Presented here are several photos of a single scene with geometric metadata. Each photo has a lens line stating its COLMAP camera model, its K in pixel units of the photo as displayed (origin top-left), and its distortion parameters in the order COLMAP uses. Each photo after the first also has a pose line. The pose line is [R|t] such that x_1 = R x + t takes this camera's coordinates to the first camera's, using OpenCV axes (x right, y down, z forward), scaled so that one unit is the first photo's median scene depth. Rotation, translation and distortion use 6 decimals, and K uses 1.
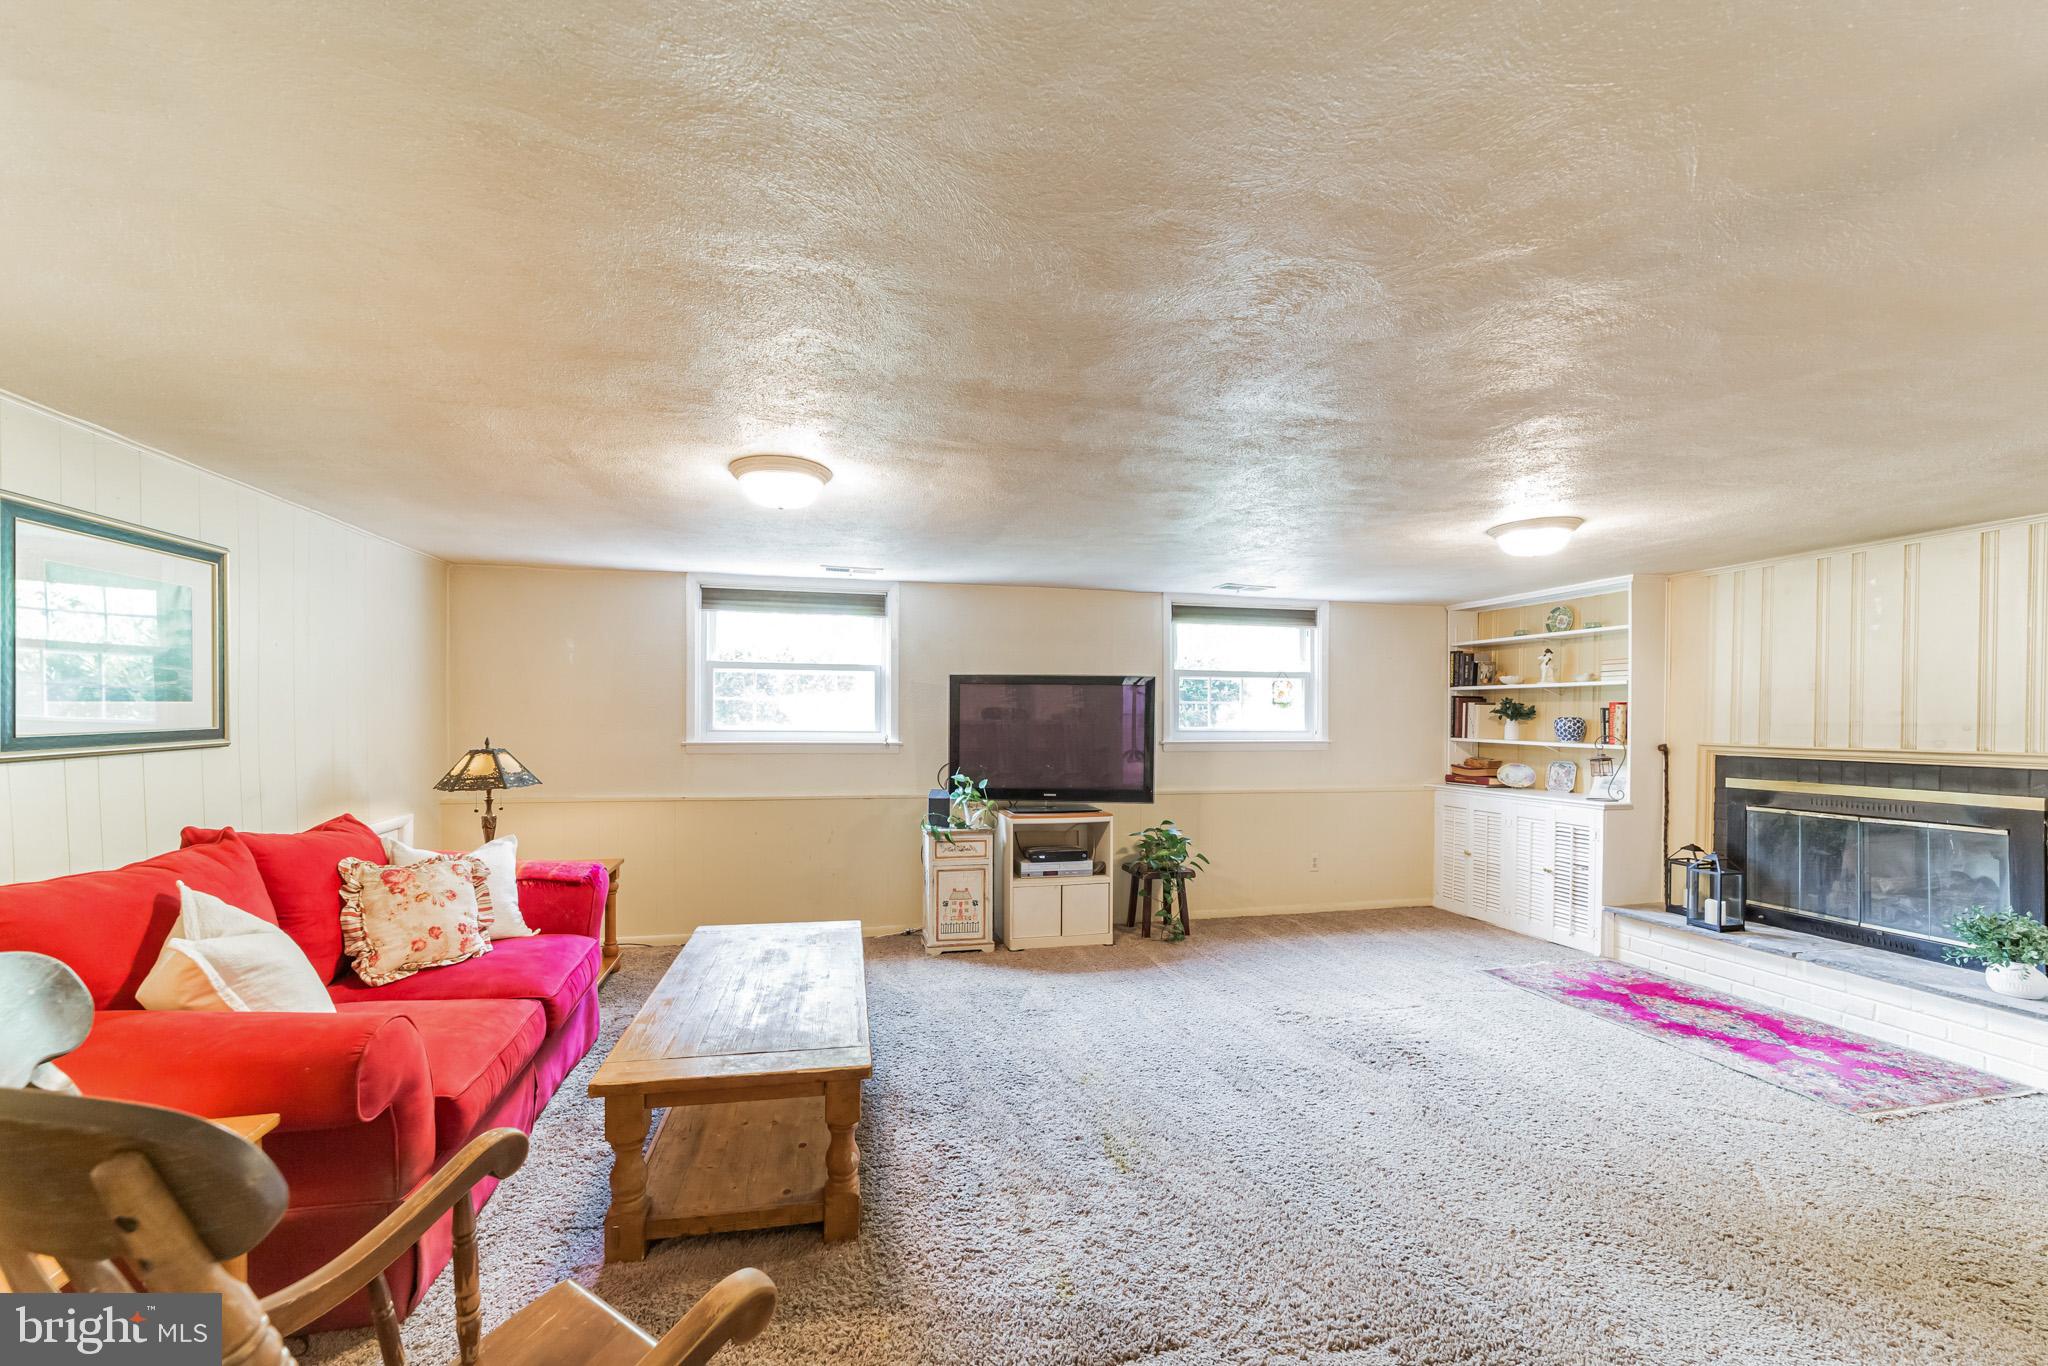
lens RADIAL K [[804.1, 0, 1032.4], [0, 804.1, 703.6], [0, 0, 1]] dist [-0.001976, -0.000084]
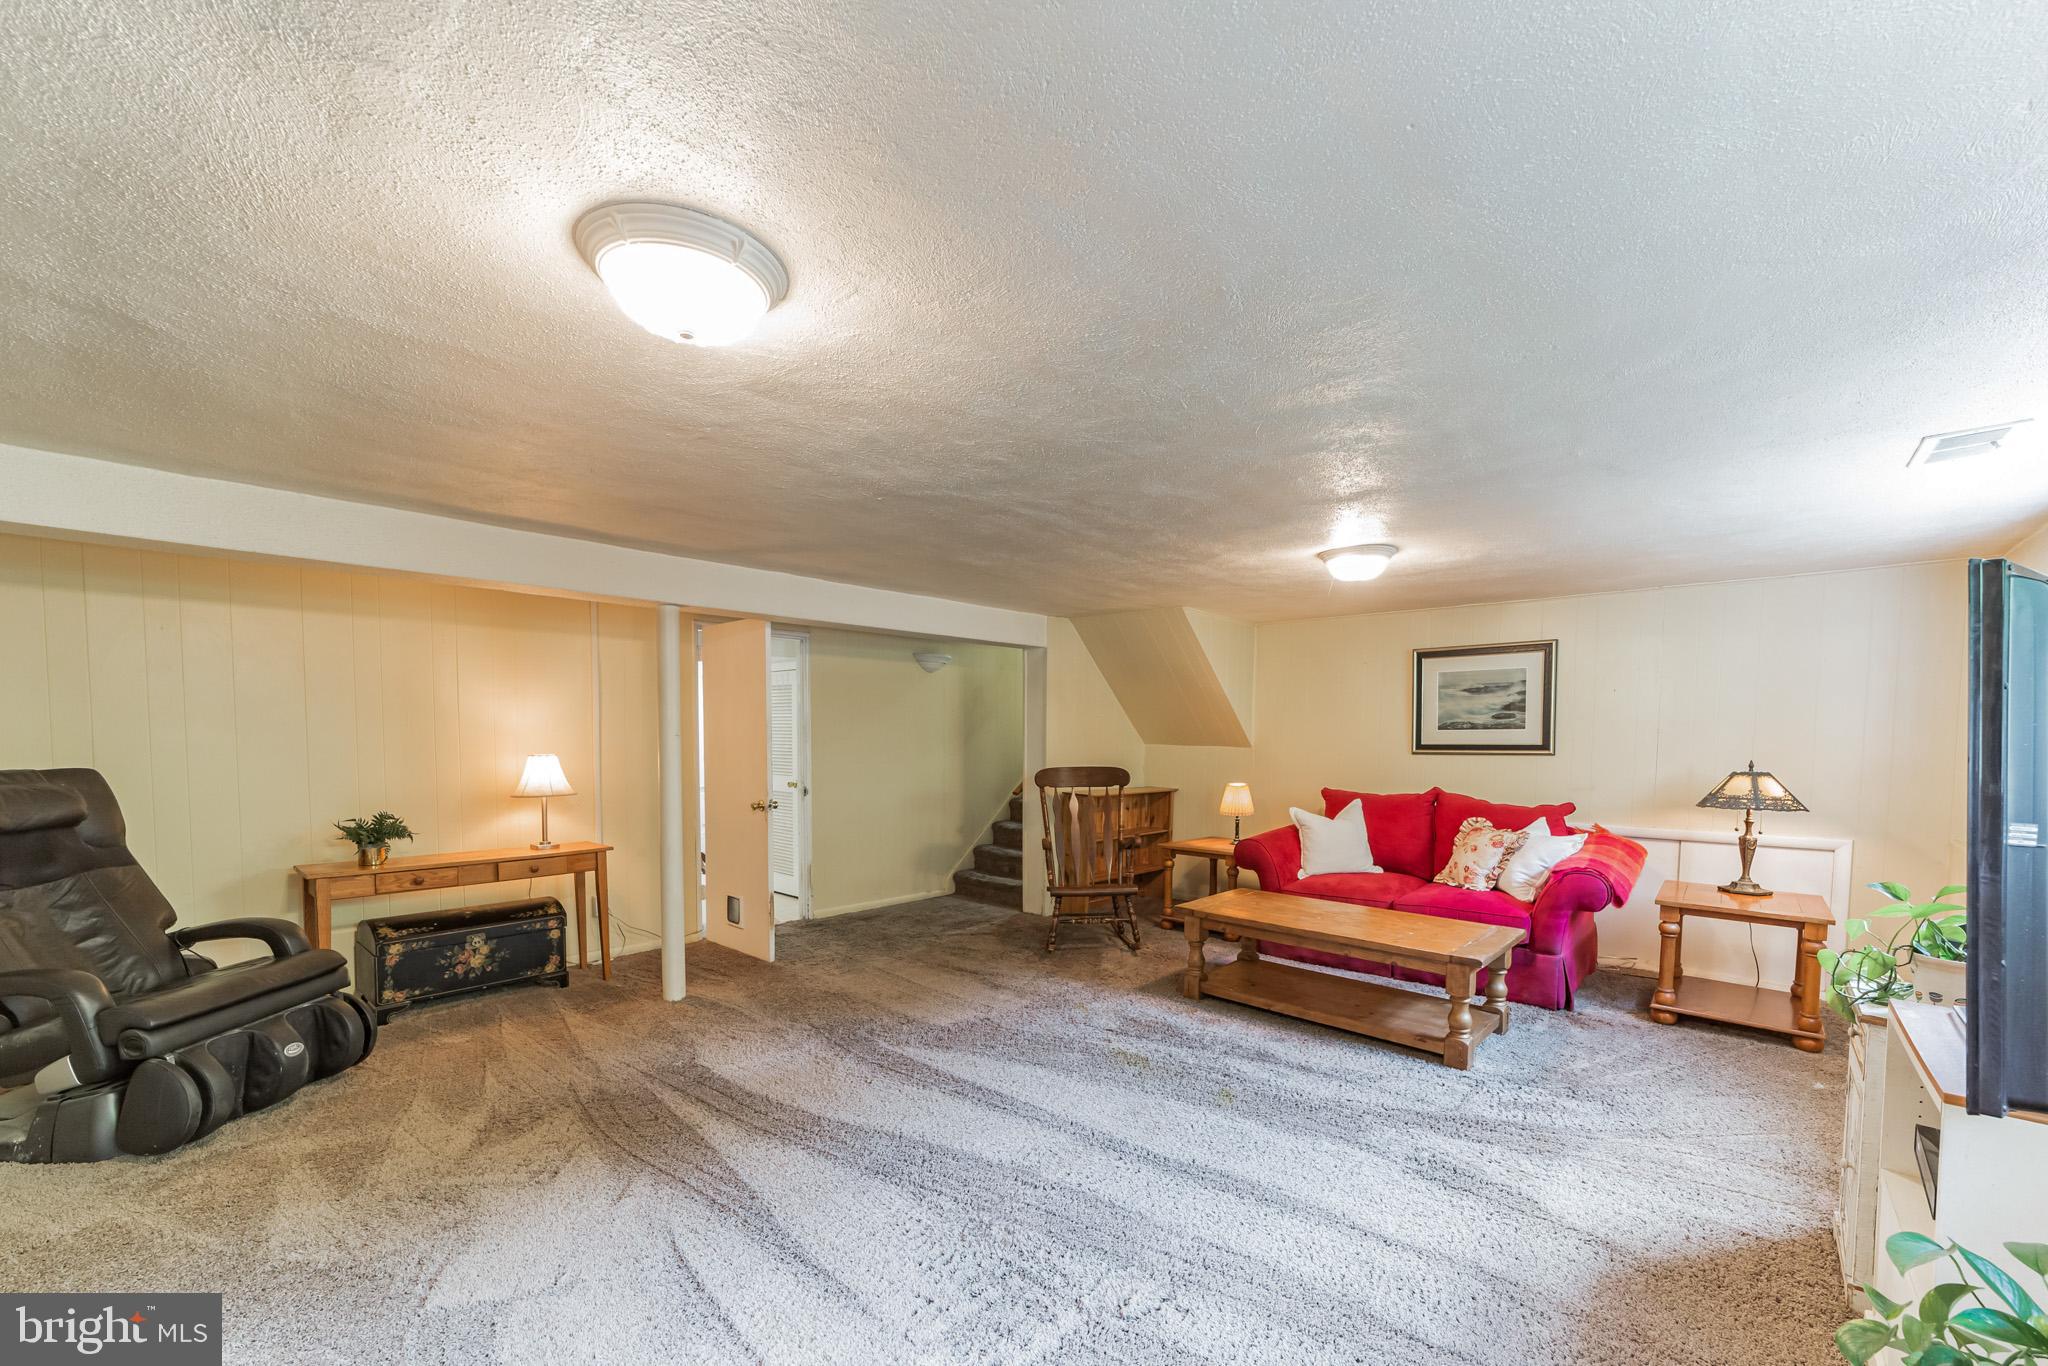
lens RADIAL K [[831.8, 0, 1023.0], [0, 831.8, 763.7], [0, 0, 1]] dist [-0.000463, -0.000018]
pose [[-0.835463, 0.017852, -0.549257, 0.555831], [0.002433, 0.999583, 0.028788, 0.010743], [0.549542, 0.022715, -0.835157, 1.113963]]
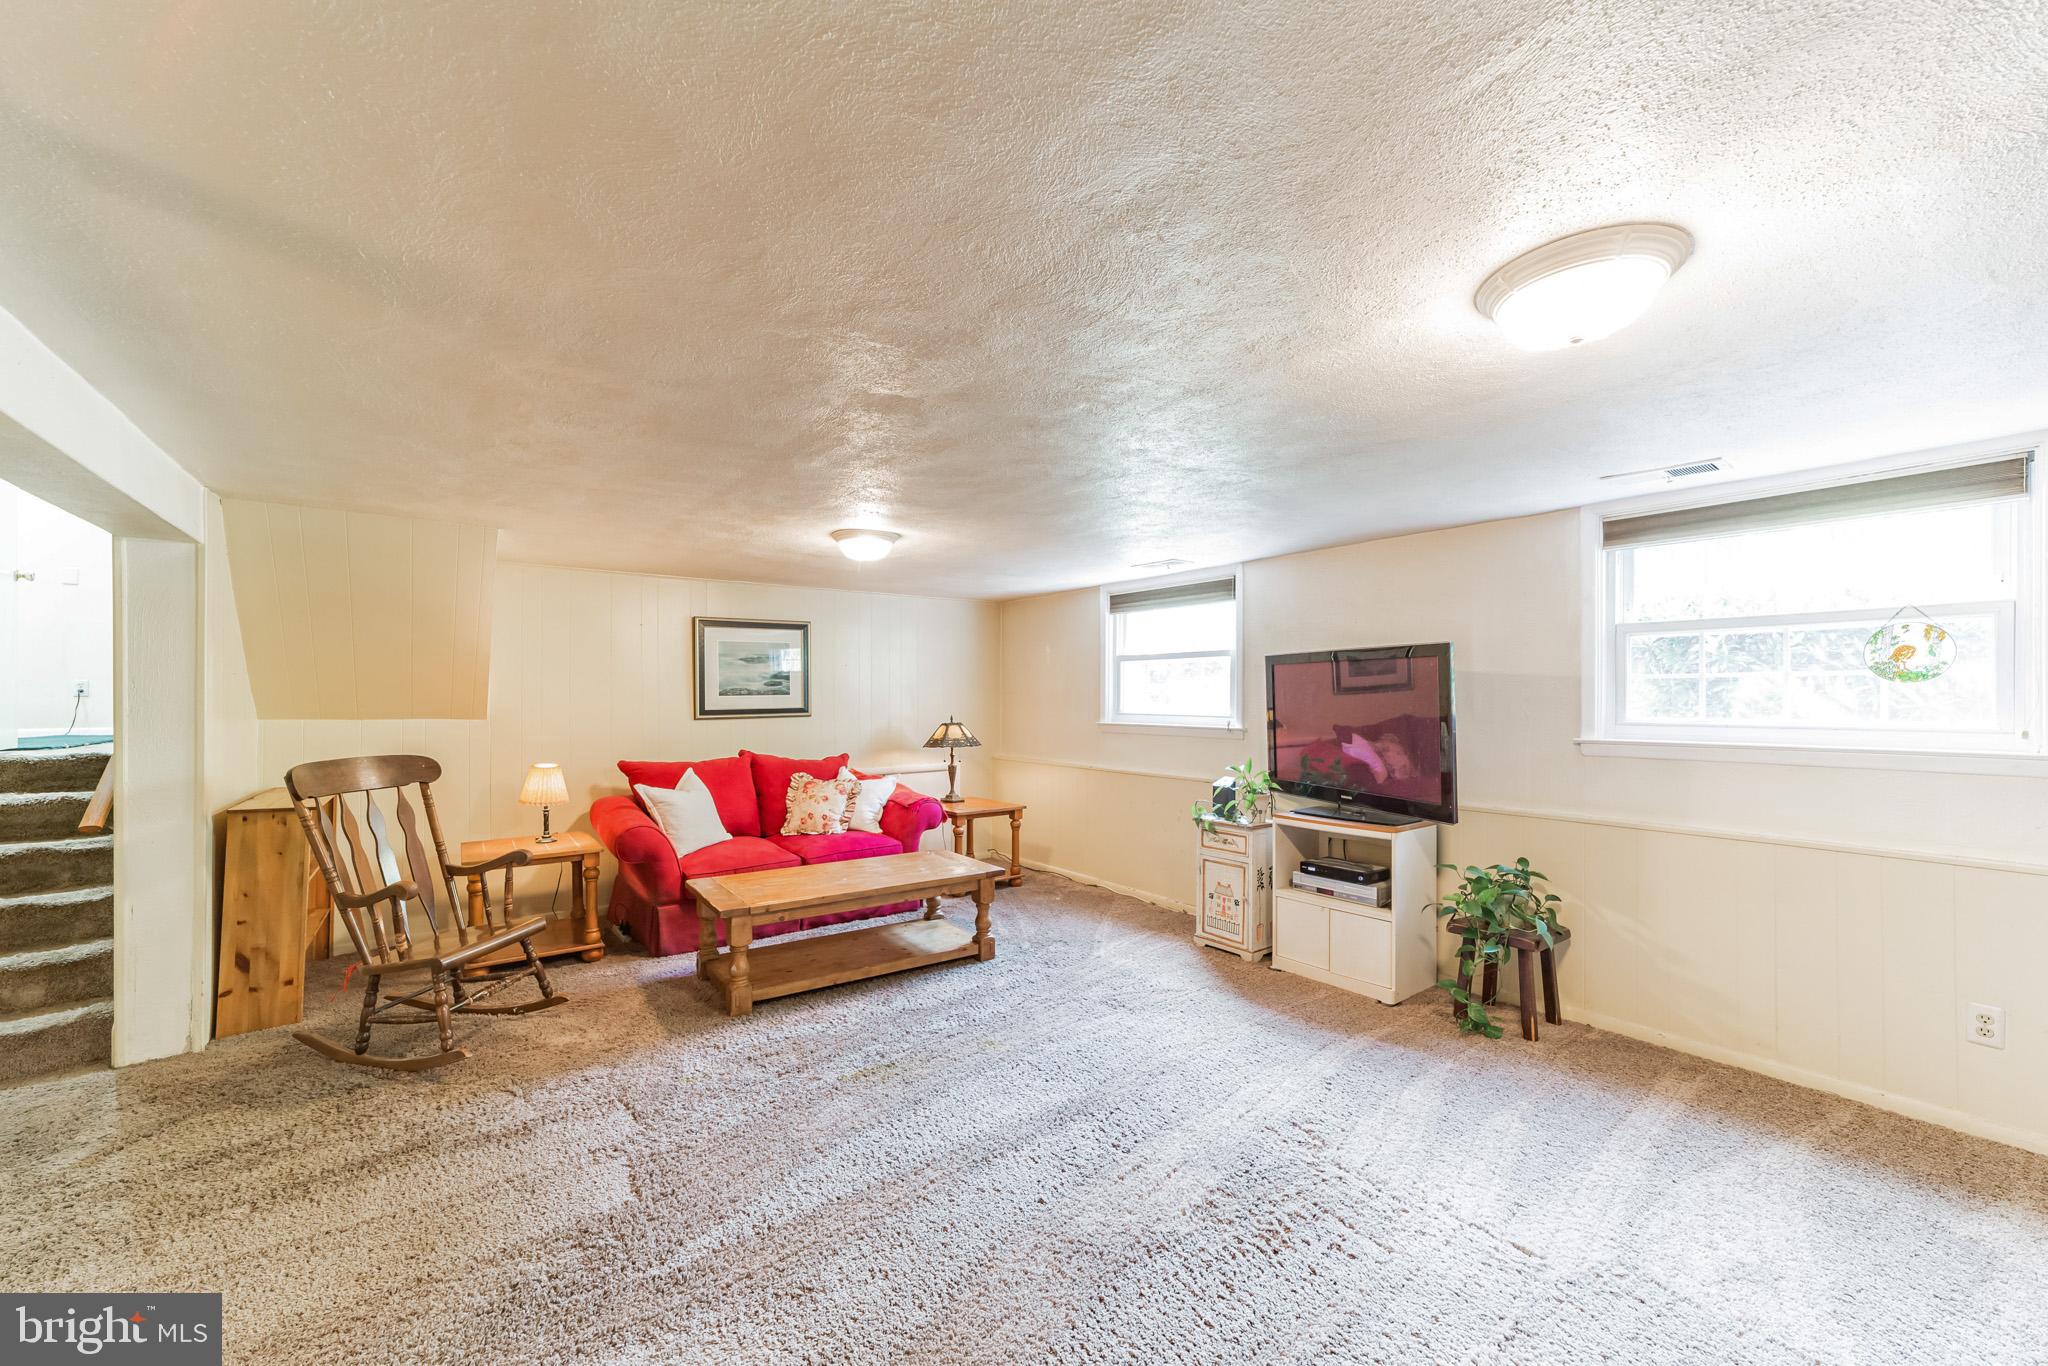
lens RADIAL K [[824.6, 0, 1024.0], [0, 824.6, 683.0], [0, 0, 1]] dist [0.002320, 0.000238]
pose [[0.386237, -0.022851, -0.922117, 0.710564], [0.016423, 0.999705, -0.017895, 0.008362], [0.922253, -0.008232, 0.386498, 0.406923]]
